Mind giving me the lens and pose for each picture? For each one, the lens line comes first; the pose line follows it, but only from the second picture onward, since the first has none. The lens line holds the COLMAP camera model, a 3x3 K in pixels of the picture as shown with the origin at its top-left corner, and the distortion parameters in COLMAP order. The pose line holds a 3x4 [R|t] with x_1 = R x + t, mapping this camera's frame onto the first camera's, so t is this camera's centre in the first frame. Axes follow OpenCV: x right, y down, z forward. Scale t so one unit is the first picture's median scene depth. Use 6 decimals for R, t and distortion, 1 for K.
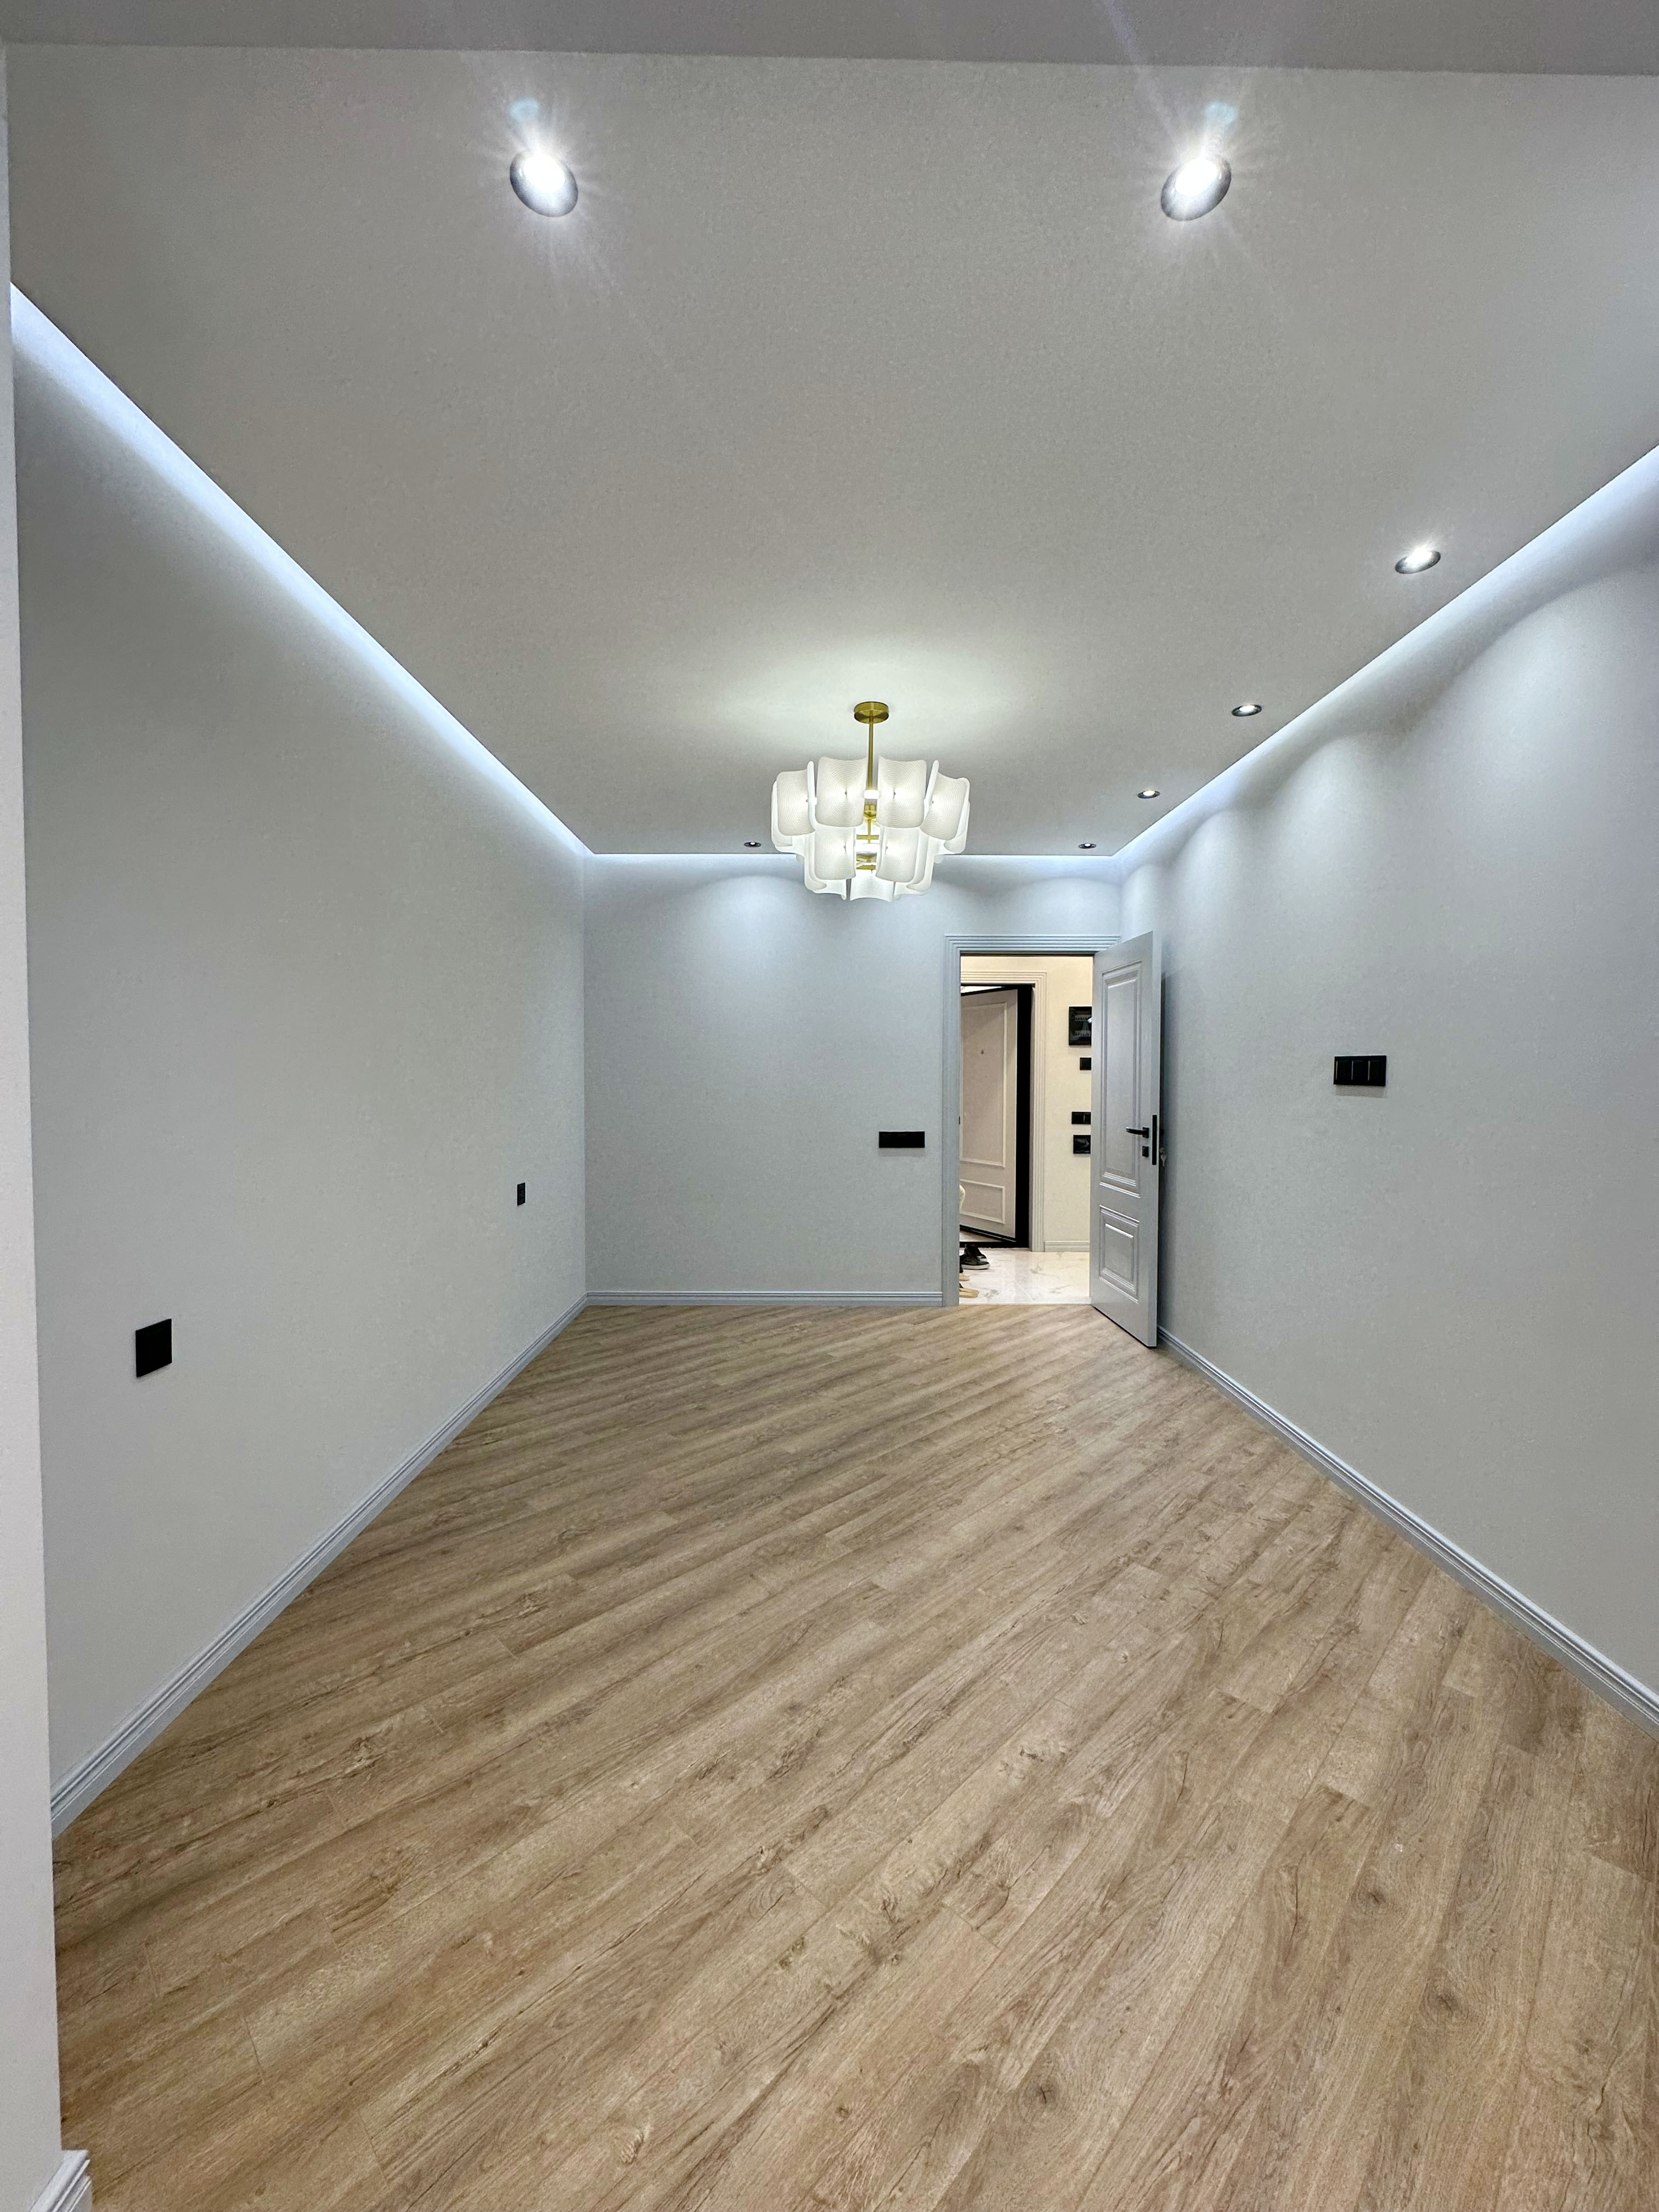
lens RADIAL K [[883.9, 0, 828.3], [0, 883.9, 1105.2], [0, 0, 1]] dist [-0.001868, -0.000062]
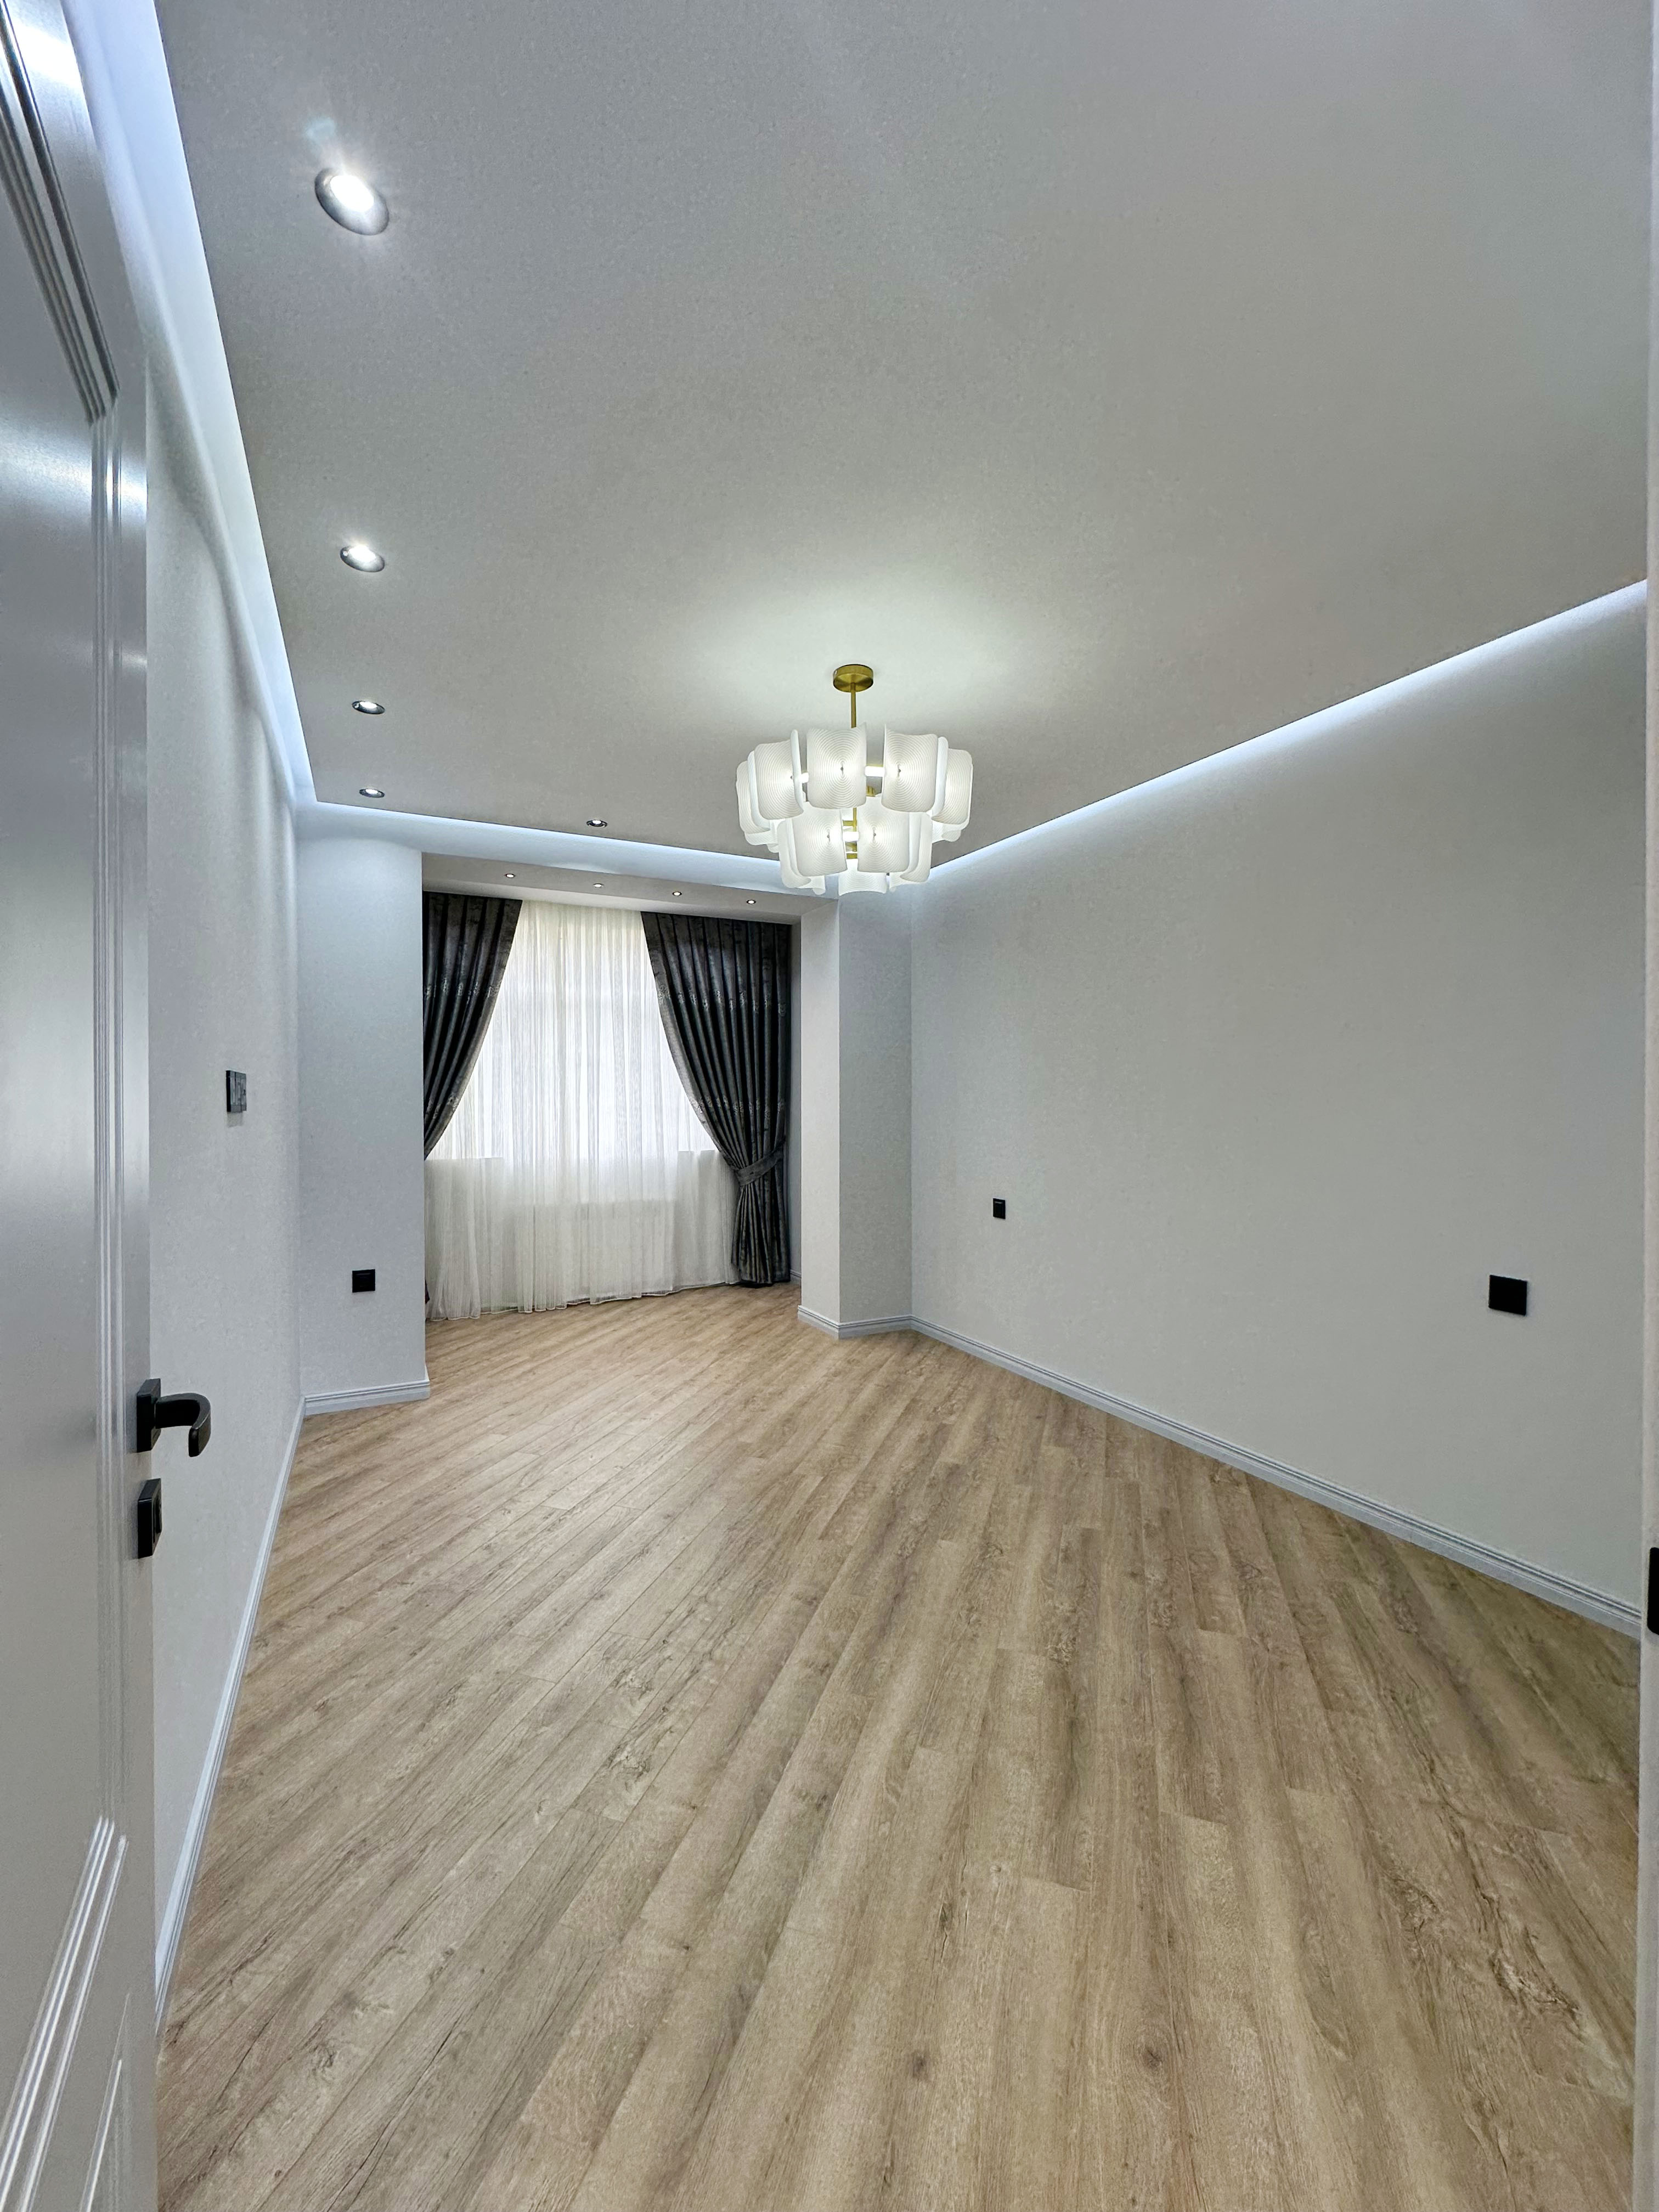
lens RADIAL K [[883.9, 0, 828.3], [0, 883.9, 1105.2], [0, 0, 1]] dist [-0.001868, -0.000062]
pose [[-0.893387, 0.002560, -0.449280, 0.458886], [-0.017799, 0.998997, 0.041085, -0.063087], [0.448935, 0.044702, -0.892446, 1.775790]]
